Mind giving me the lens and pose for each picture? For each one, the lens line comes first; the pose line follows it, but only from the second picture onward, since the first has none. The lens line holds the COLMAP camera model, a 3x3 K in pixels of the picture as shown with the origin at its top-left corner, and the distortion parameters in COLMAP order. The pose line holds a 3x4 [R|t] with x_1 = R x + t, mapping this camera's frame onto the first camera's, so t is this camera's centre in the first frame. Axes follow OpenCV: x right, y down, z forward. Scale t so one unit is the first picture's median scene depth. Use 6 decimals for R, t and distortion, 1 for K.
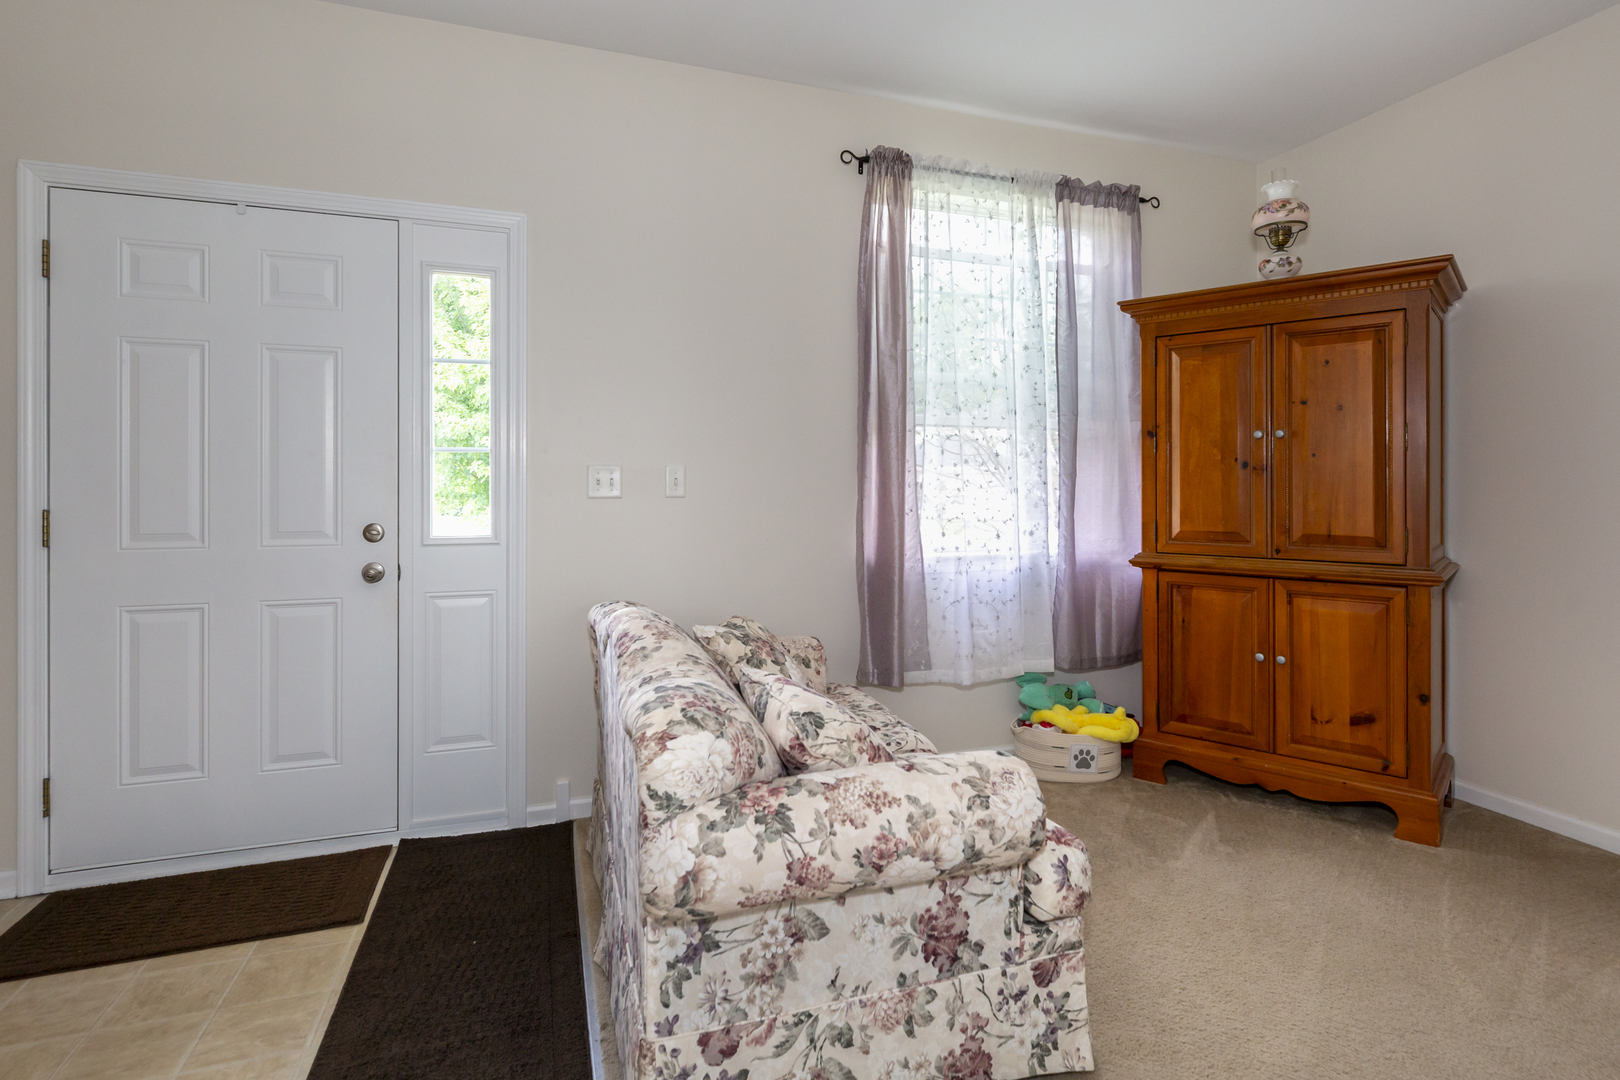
lens RADIAL K [[798.8, 0, 781.9], [0, 798.8, 491.4], [0, 0, 1]] dist [0.004739, 0.003187]
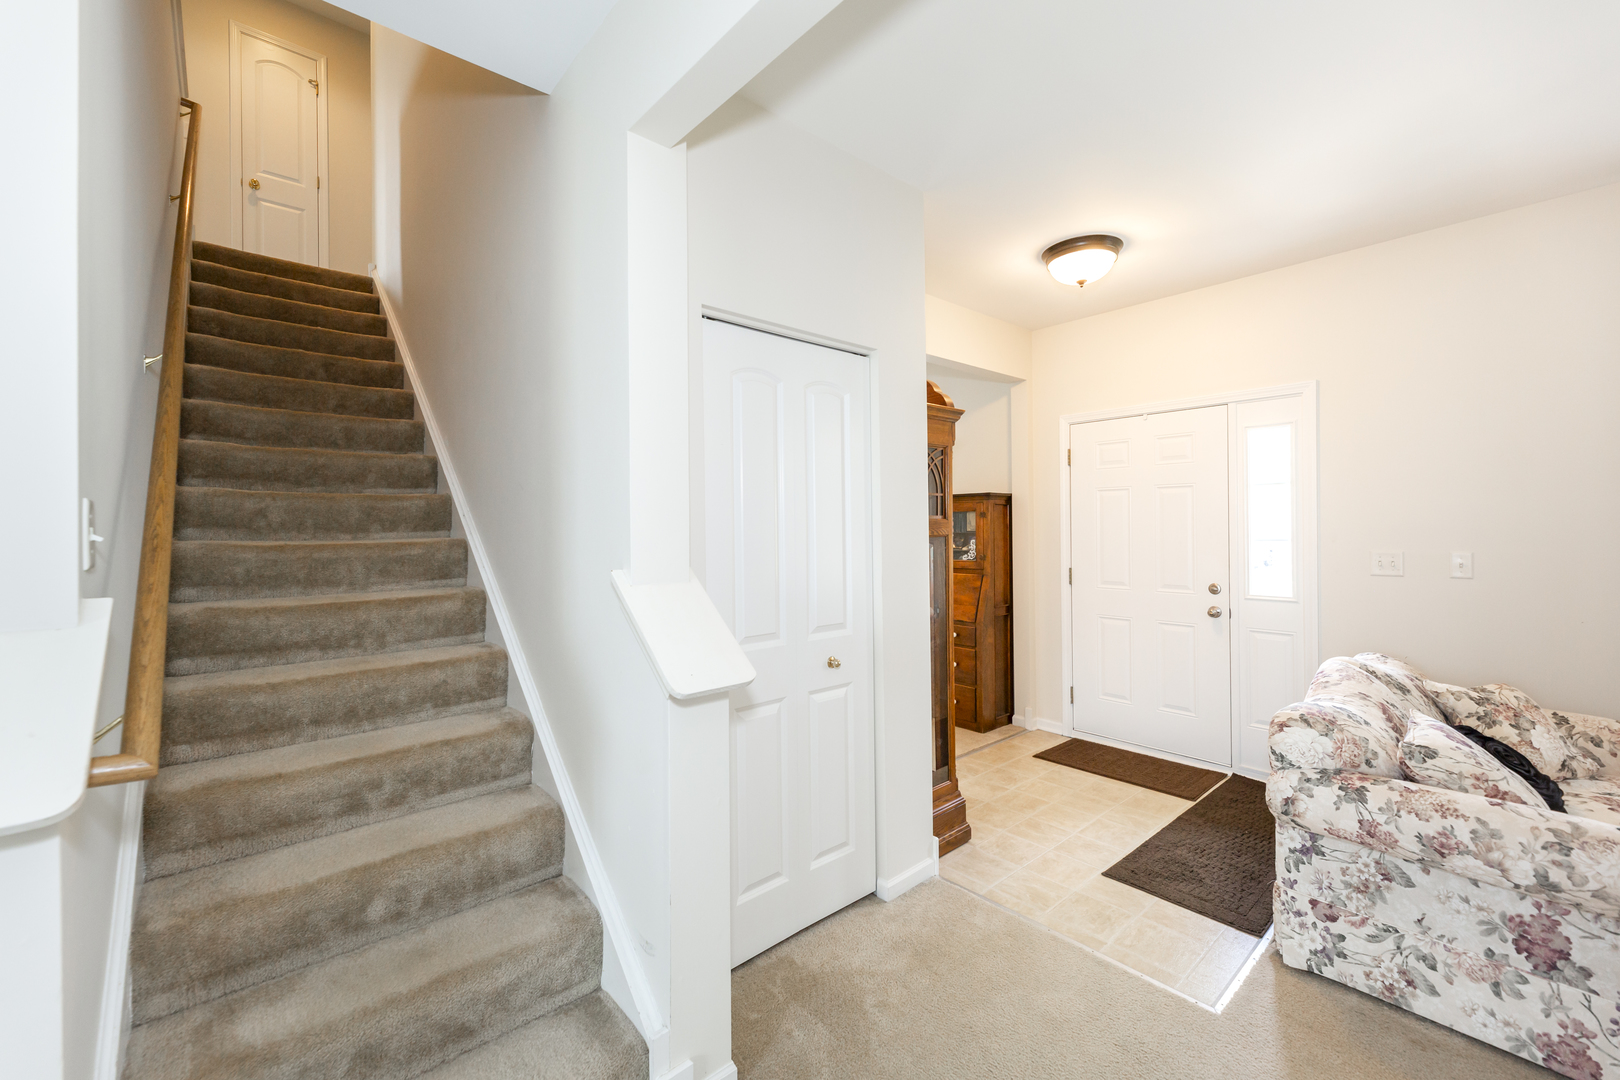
lens RADIAL K [[679.5, 0, 810.6], [0, 679.5, 527.8], [0, 0, 1]] dist [0.004315, 0.000108]
pose [[0.370491, 0.003125, -0.928831, 0.862995], [0.010983, 0.999910, 0.007745, -0.163916], [0.928771, -0.013071, 0.370423, -0.565469]]
